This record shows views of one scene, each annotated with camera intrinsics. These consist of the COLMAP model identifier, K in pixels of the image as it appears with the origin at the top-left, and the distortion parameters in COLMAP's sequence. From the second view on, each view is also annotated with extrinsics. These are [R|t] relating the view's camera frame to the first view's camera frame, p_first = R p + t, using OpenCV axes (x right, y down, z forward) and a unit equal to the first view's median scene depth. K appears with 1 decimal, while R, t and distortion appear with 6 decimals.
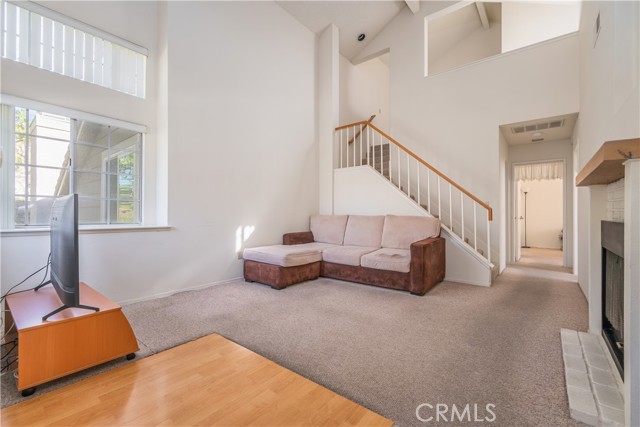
lens RADIAL K [[282.0, 0, 319.6], [0, 282.0, 212.5], [0, 0, 1]] dist [-0.000515, -0.000400]
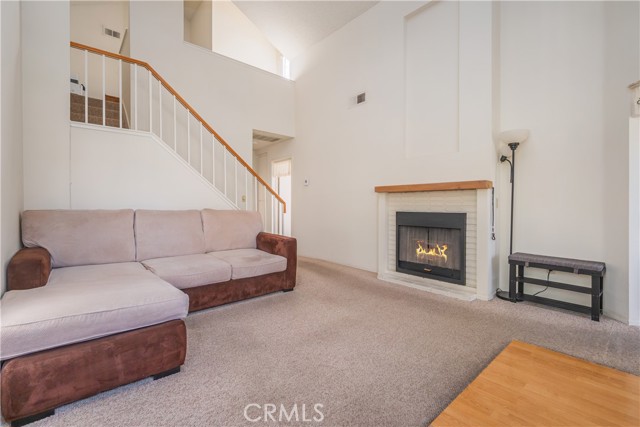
lens RADIAL K [[282.0, 0, 319.6], [0, 282.0, 212.5], [0, 0, 1]] dist [-0.000515, -0.000400]
pose [[0.172324, -0.025149, 0.984719, -0.548292], [-0.009142, 0.999590, 0.027129, -0.007615], [-0.984998, -0.013677, 0.172024, 0.666184]]
